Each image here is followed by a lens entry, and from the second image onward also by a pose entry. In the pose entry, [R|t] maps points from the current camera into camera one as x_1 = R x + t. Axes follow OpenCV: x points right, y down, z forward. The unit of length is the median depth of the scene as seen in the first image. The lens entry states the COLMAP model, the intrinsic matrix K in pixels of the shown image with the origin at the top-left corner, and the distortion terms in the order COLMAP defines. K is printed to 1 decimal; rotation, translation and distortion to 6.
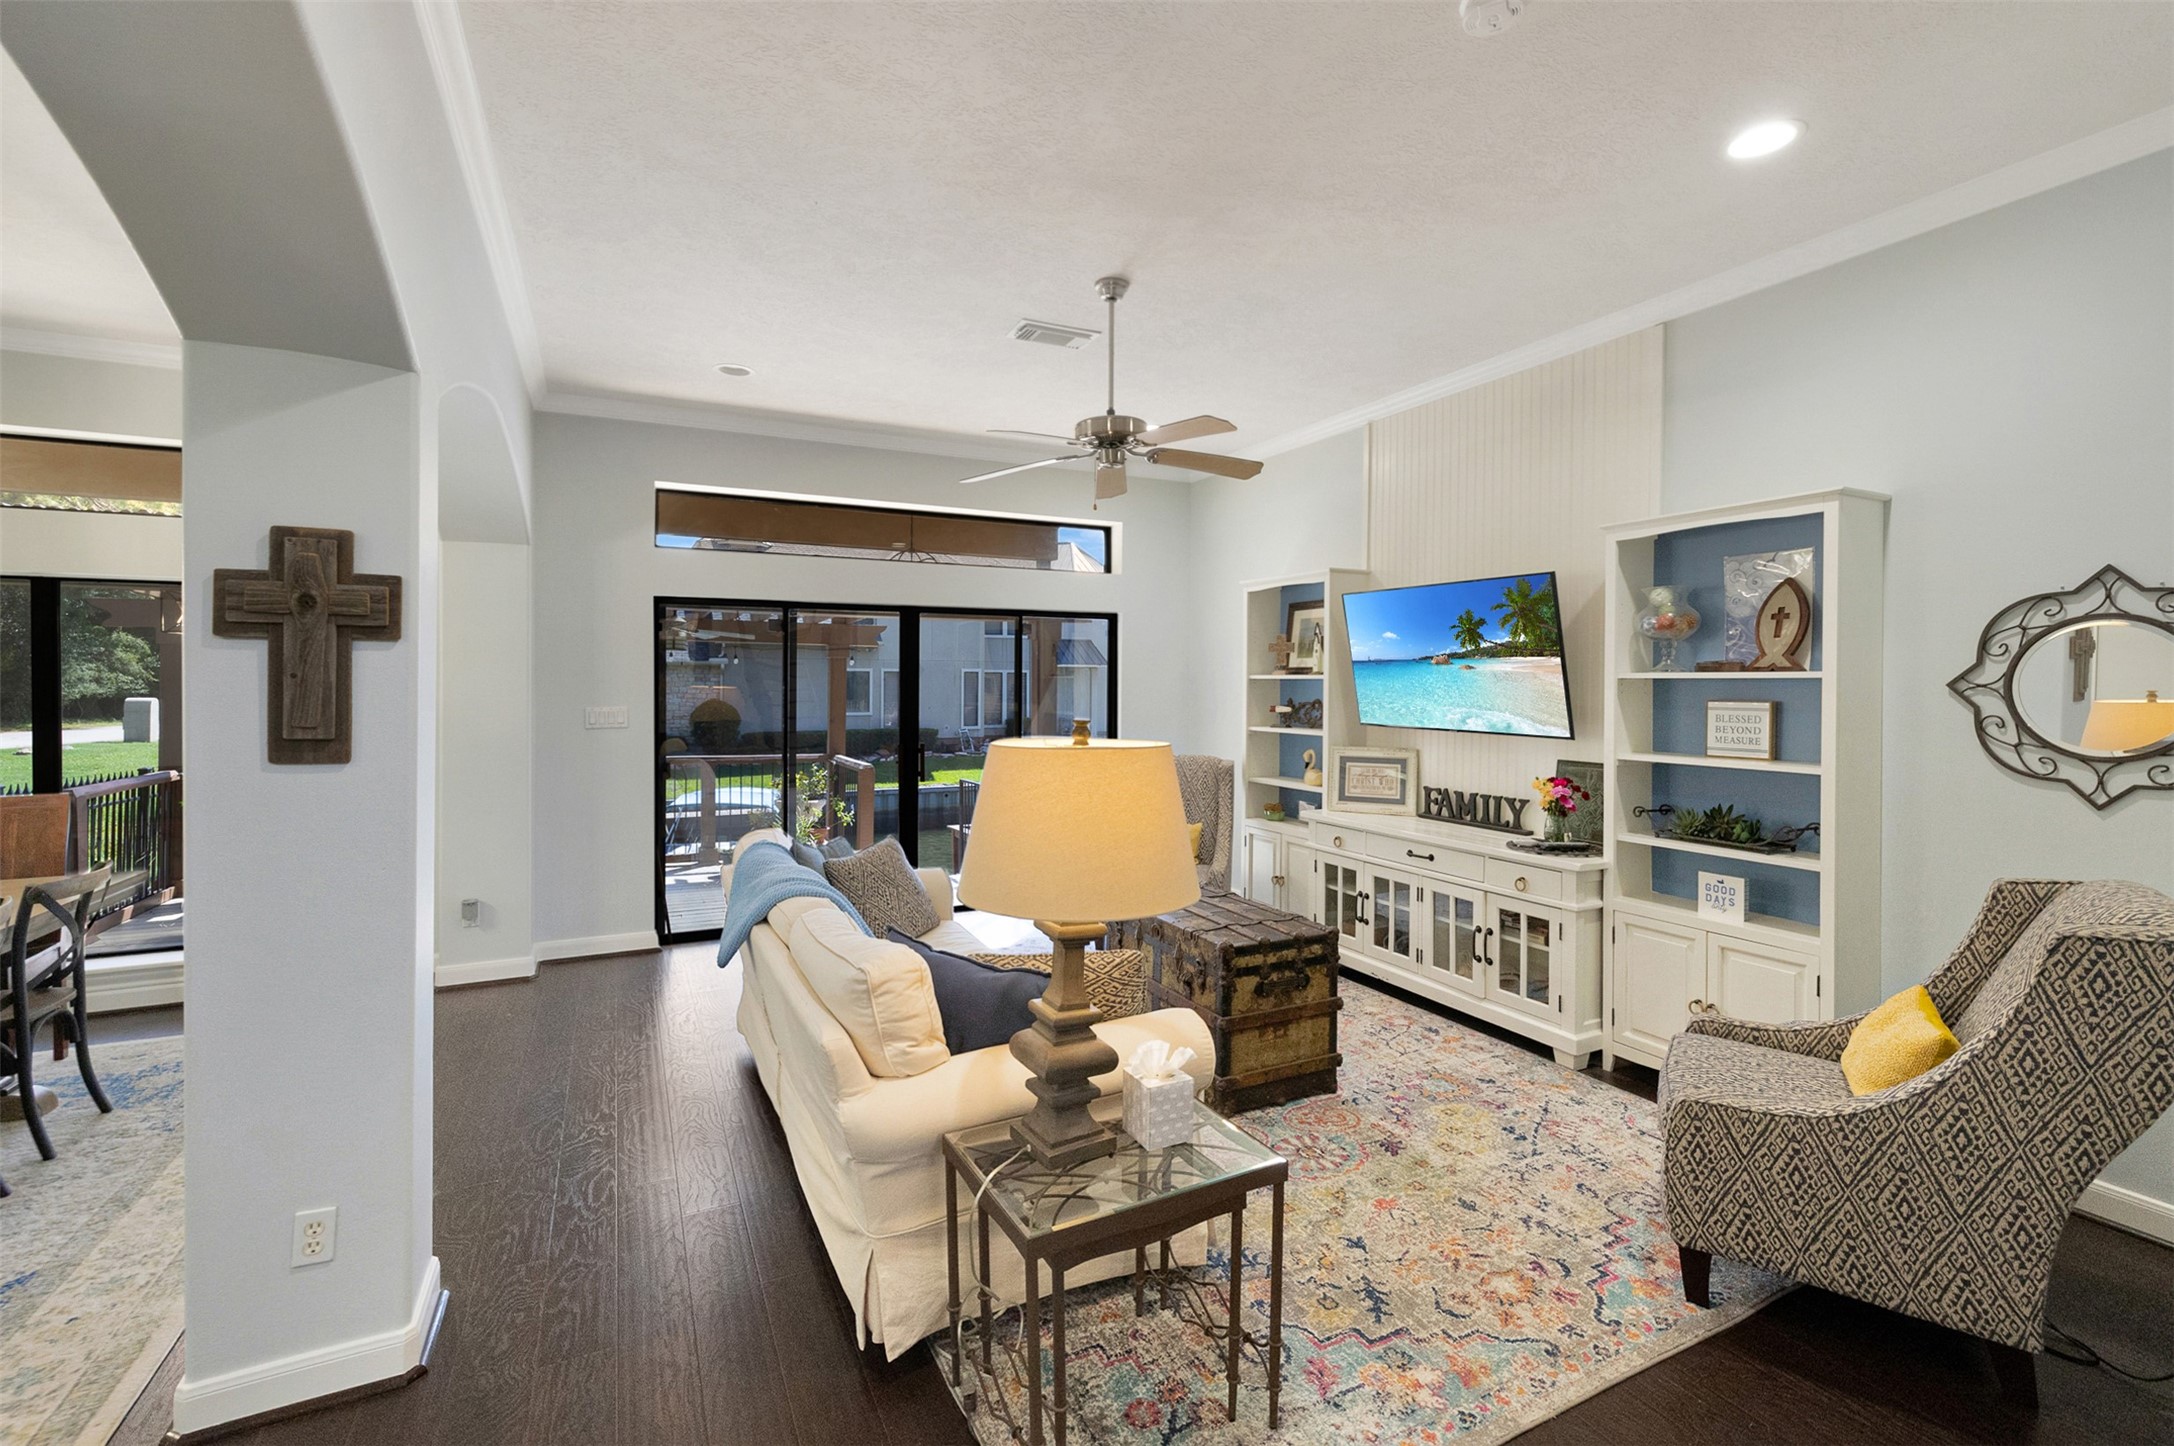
lens RADIAL K [[950.8, 0, 1051.4], [0, 950.8, 692.8], [0, 0, 1]] dist [0.000904, 0.000570]
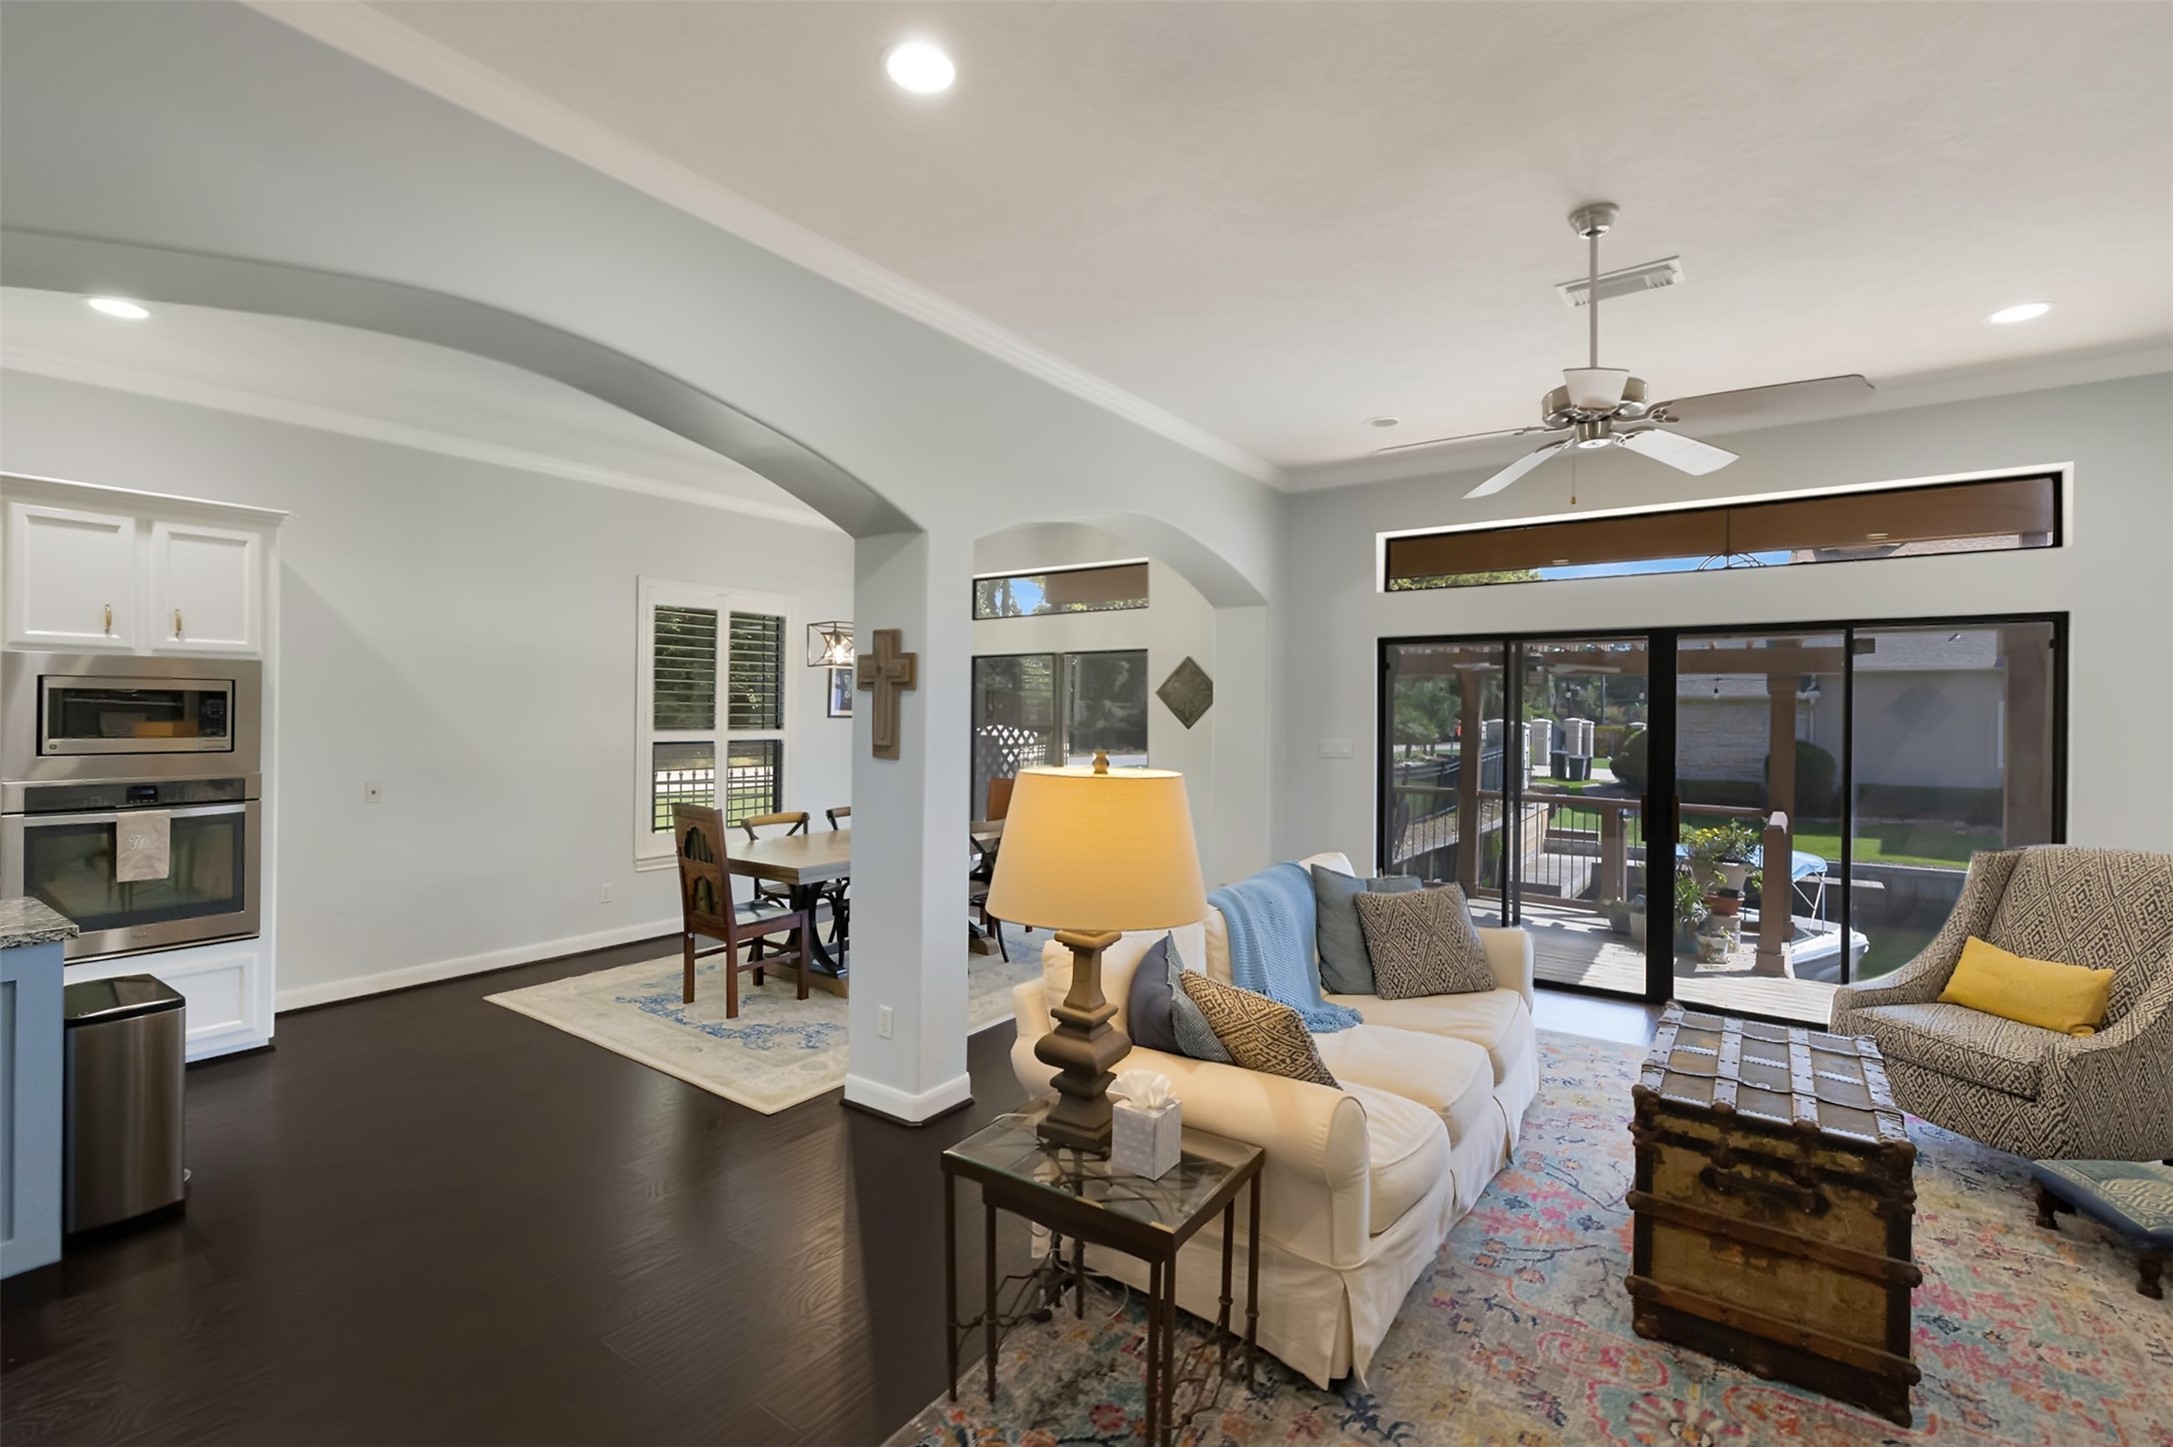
lens RADIAL K [[950.3, 0, 1059.4], [0, 950.3, 712.0], [0, 0, 1]] dist [0.000904, 0.000570]
pose [[0.465560, 0.001243, -0.885015, 0.219928], [-0.017038, 0.999826, -0.007559, -0.001881], [0.884852, 0.018598, 0.465501, 0.099723]]
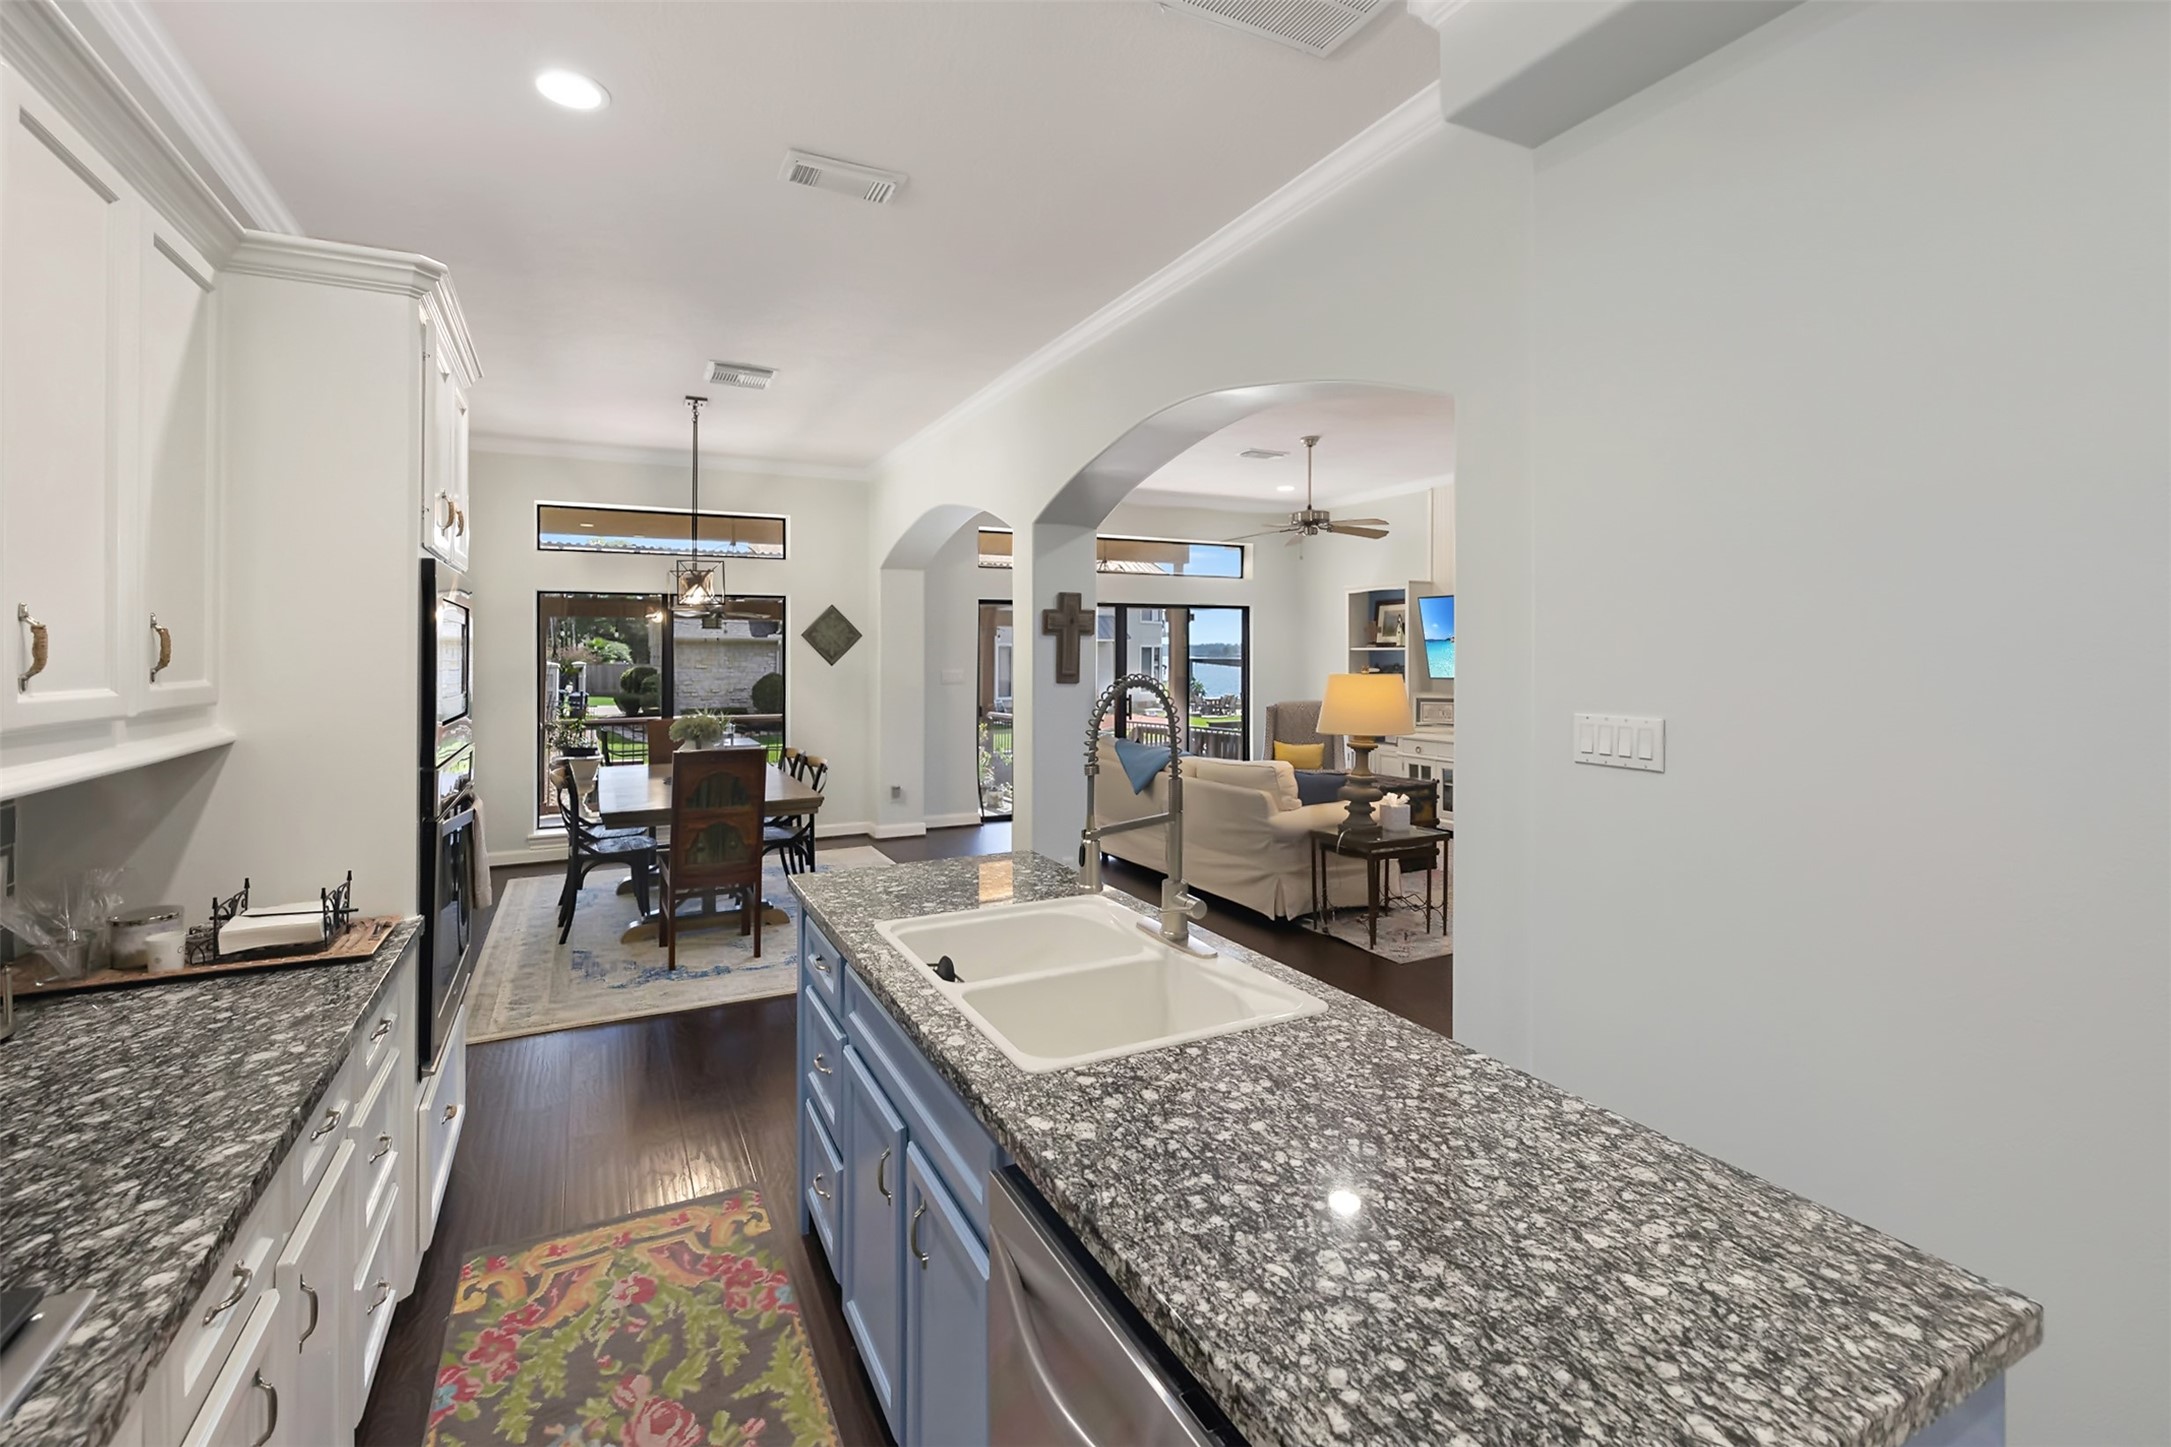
lens RADIAL K [[949.4, 0, 1058.7], [0, 949.4, 649.8], [0, 0, 1]] dist [0.000904, 0.000570]
pose [[0.999945, -0.005801, 0.008759, -0.185314], [0.005956, 0.999825, -0.017722, 0.006320], [-0.008654, 0.017773, 0.999805, -0.352062]]
